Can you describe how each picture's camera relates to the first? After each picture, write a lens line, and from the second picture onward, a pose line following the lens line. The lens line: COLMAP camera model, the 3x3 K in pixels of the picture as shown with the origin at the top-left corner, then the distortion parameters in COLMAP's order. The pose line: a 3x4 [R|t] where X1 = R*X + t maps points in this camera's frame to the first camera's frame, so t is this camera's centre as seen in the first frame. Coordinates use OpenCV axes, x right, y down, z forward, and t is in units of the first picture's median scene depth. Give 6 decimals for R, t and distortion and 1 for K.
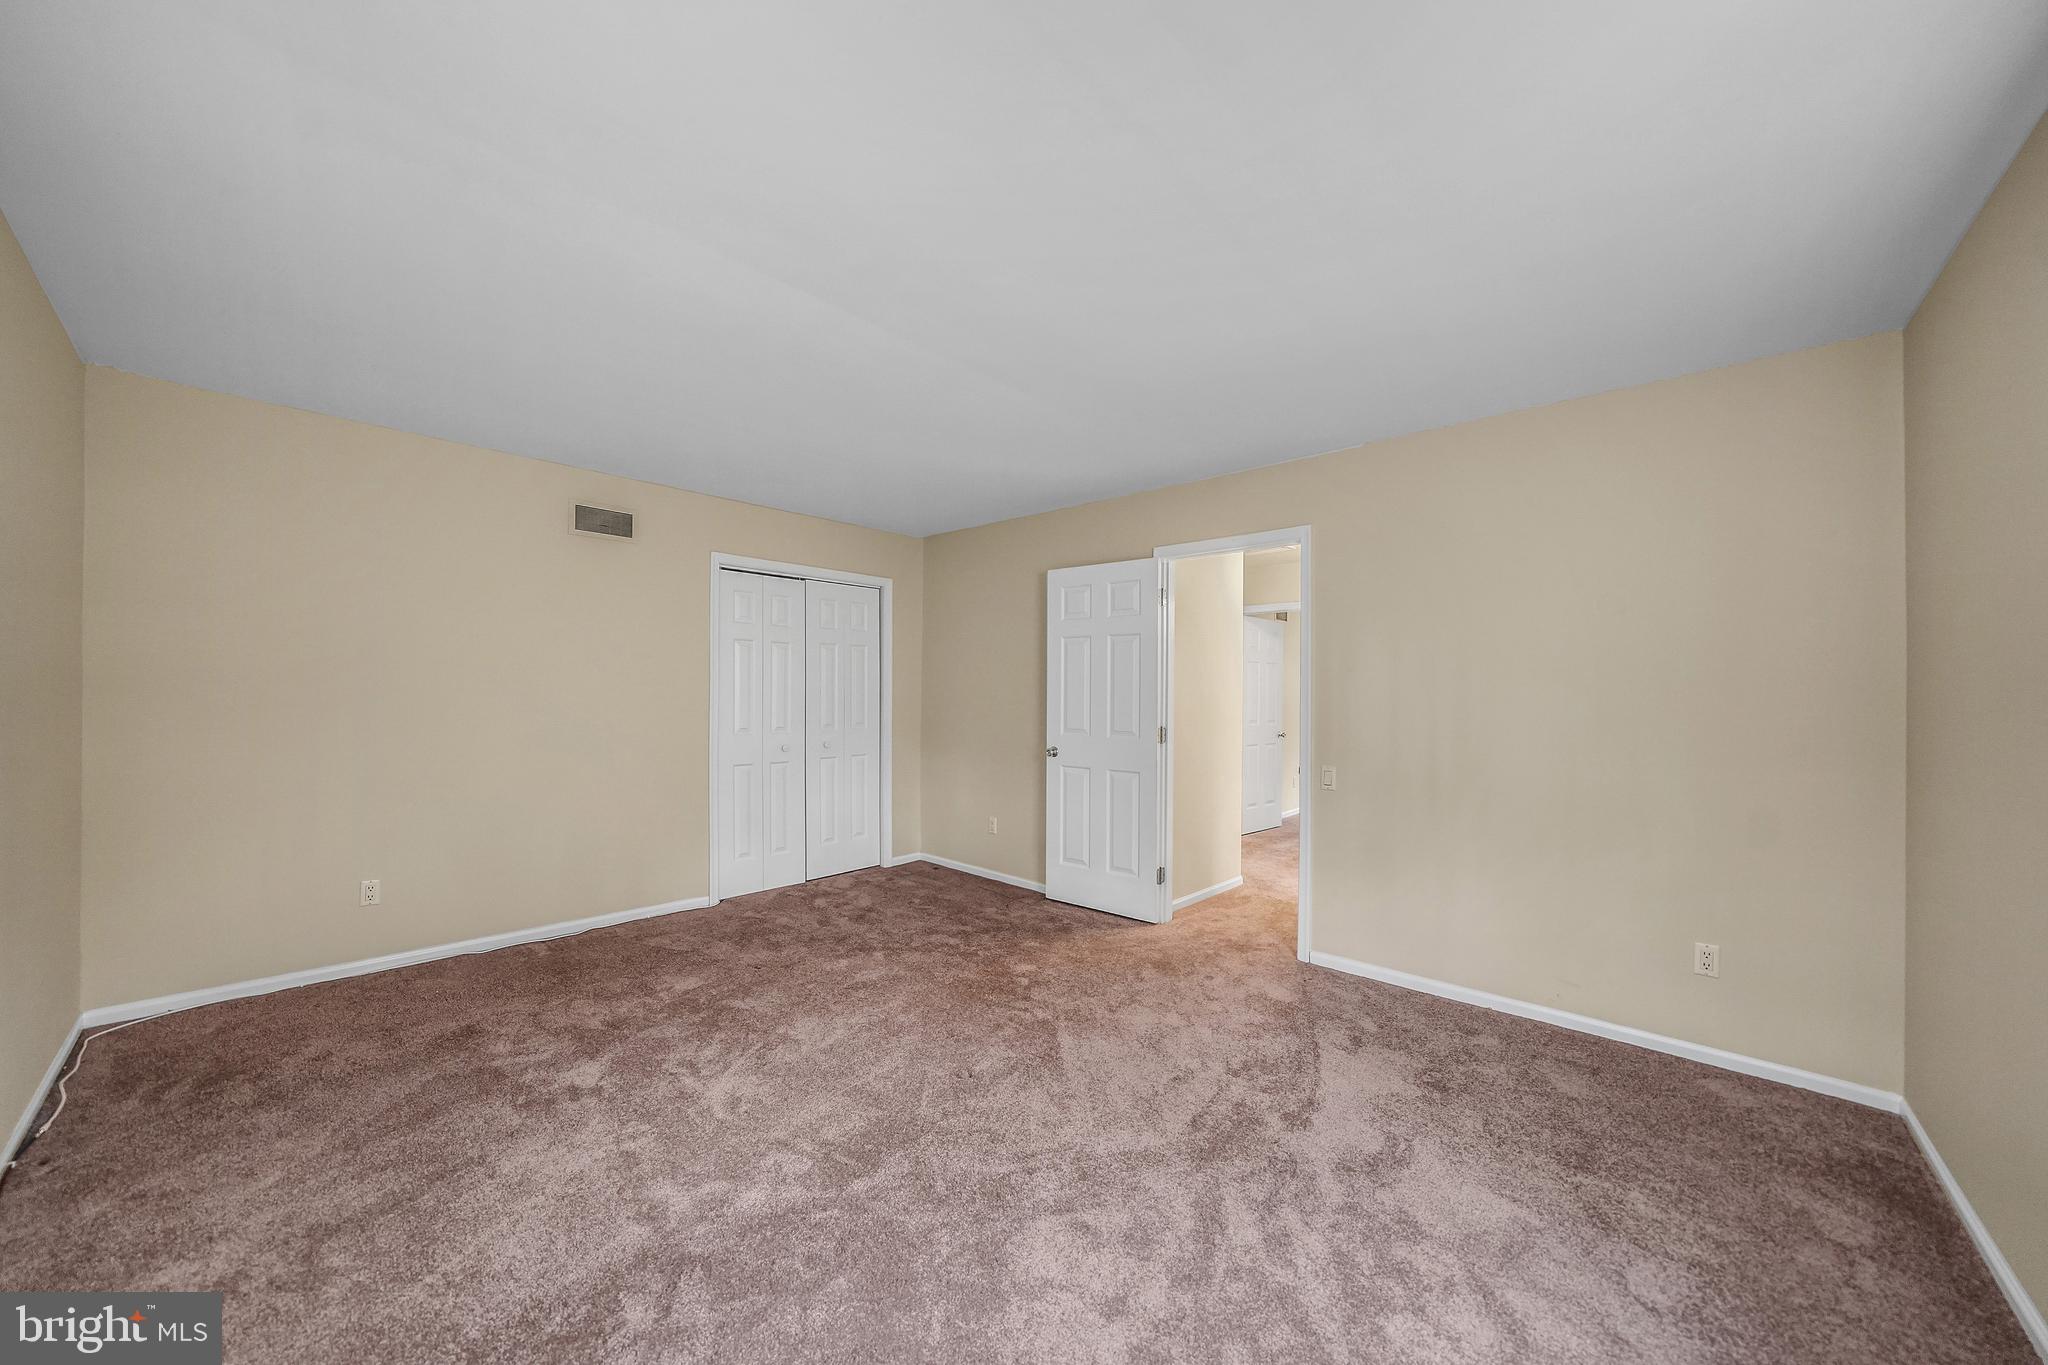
lens RADIAL K [[718.9, 0, 1009.1], [0, 718.9, 690.7], [0, 0, 1]] dist [-0.019848, 0.000111]
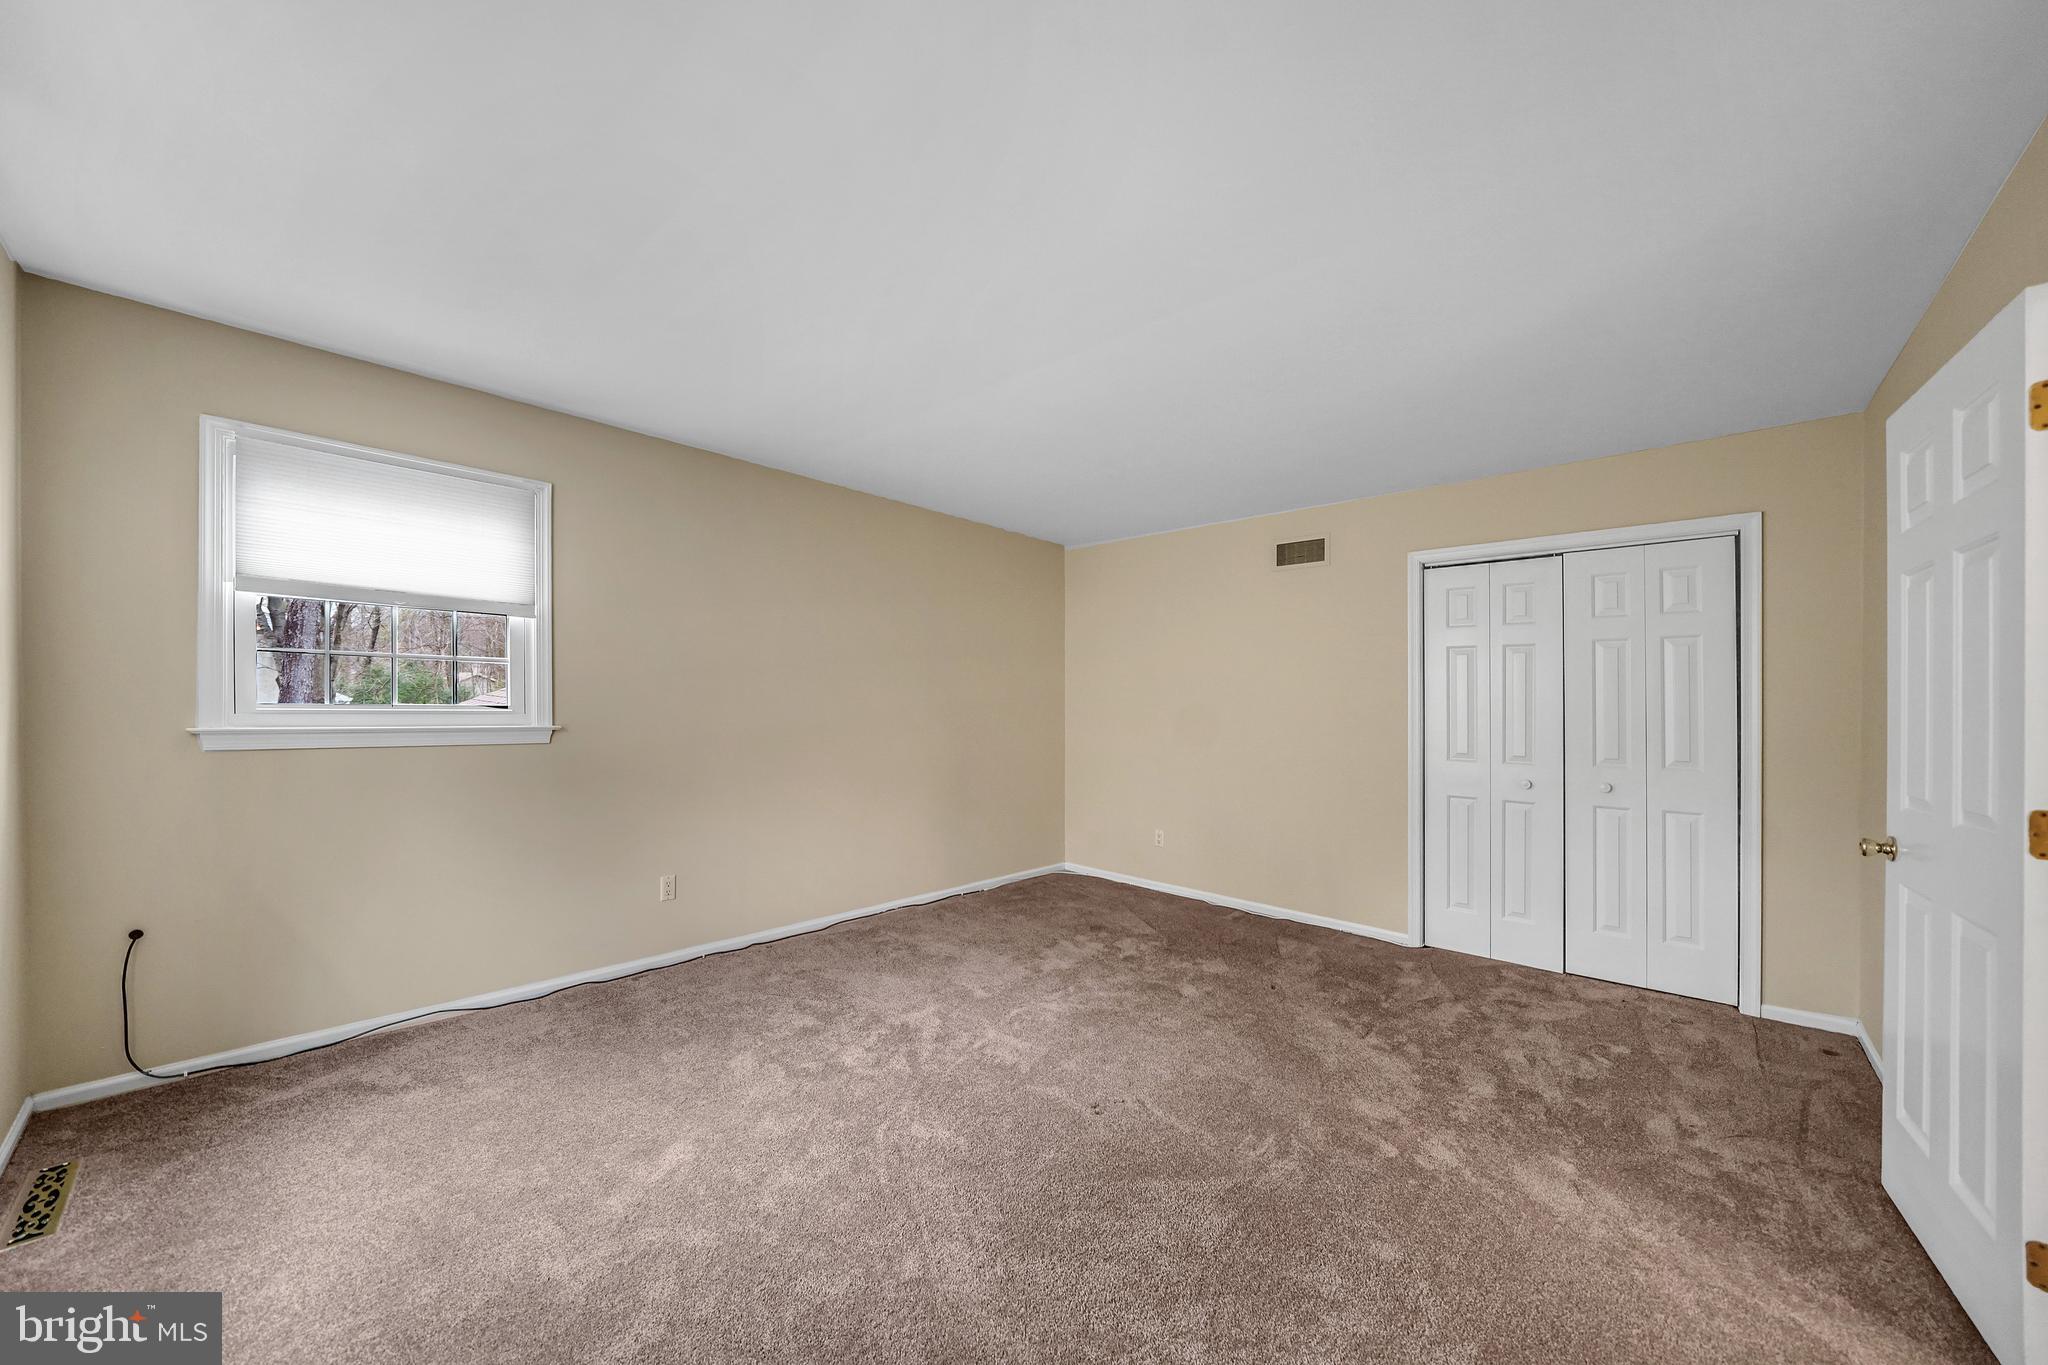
lens RADIAL K [[677.3, 0, 932.0], [0, 677.3, 704.5], [0, 0, 1]] dist [-0.018322, -0.000038]
pose [[-0.019781, -0.002207, -0.999802, 0.458452], [-0.008942, 0.999958, -0.002031, 0.004573], [0.999764, 0.008900, -0.019800, 0.436521]]
